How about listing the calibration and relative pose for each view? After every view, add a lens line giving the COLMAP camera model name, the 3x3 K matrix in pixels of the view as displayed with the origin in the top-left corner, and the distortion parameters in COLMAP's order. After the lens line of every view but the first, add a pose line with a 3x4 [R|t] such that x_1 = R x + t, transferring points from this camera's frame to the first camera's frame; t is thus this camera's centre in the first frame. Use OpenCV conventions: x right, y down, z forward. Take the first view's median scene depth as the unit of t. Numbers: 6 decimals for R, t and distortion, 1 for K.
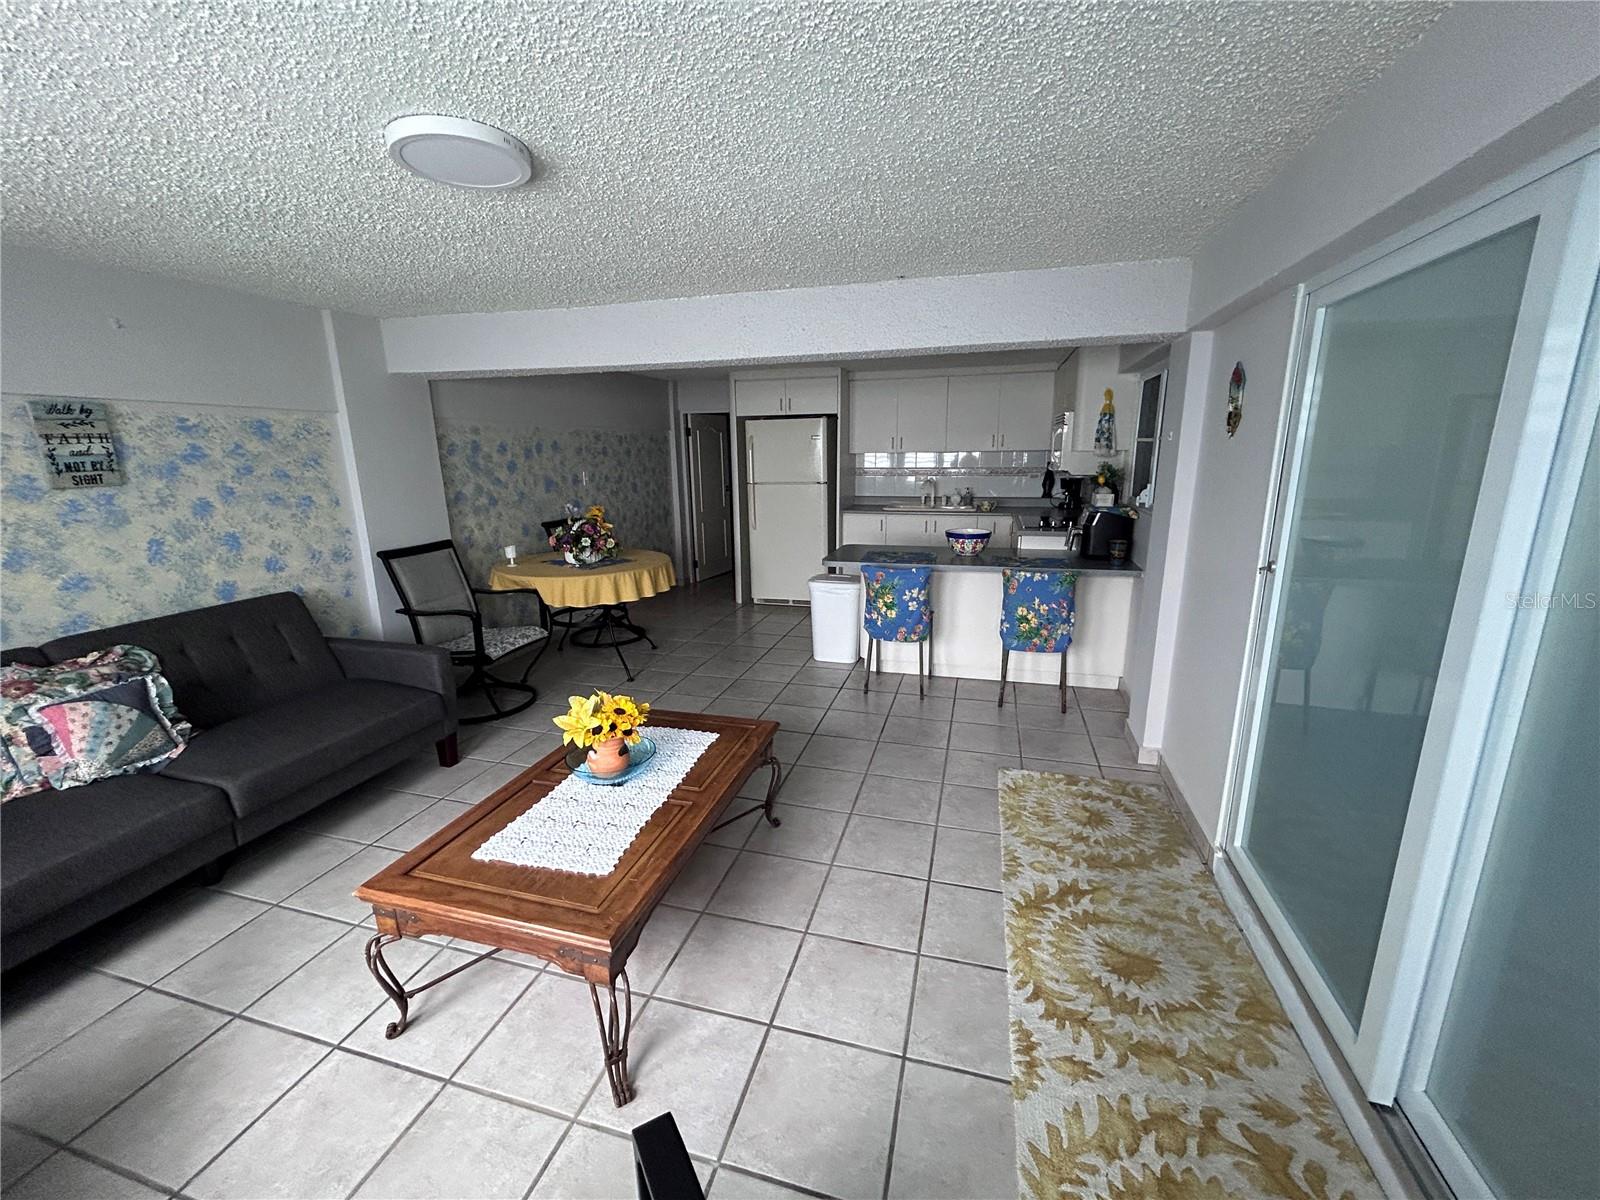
lens RADIAL K [[646.0, 0, 801.4], [0, 646.0, 600.4], [0, 0, 1]] dist [-0.002502, 0.004172]
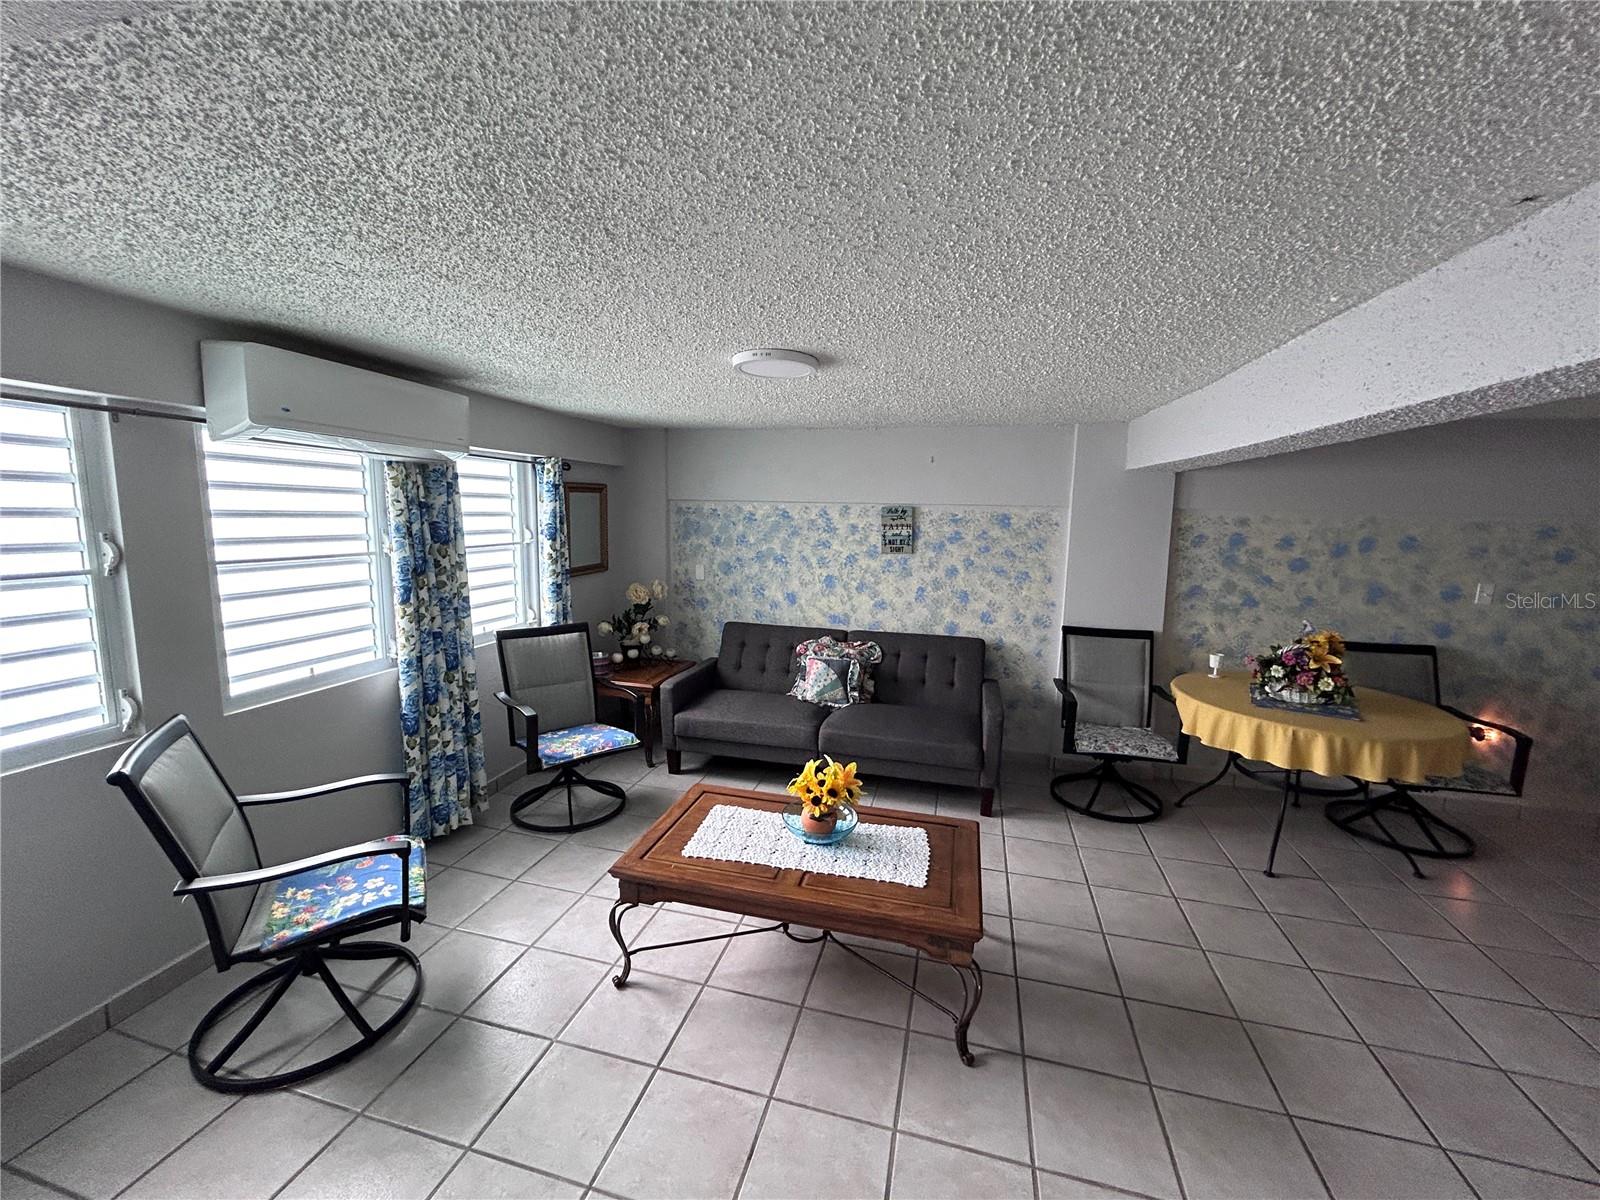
lens RADIAL K [[646.0, 0, 801.4], [0, 646.0, 600.4], [0, 0, 1]] dist [-0.002502, 0.004172]
pose [[0.019014, 0.150821, -0.988378, 0.524010], [-0.247344, 0.958539, 0.141509, -0.189581], [0.968741, 0.241778, 0.055530, 0.546795]]
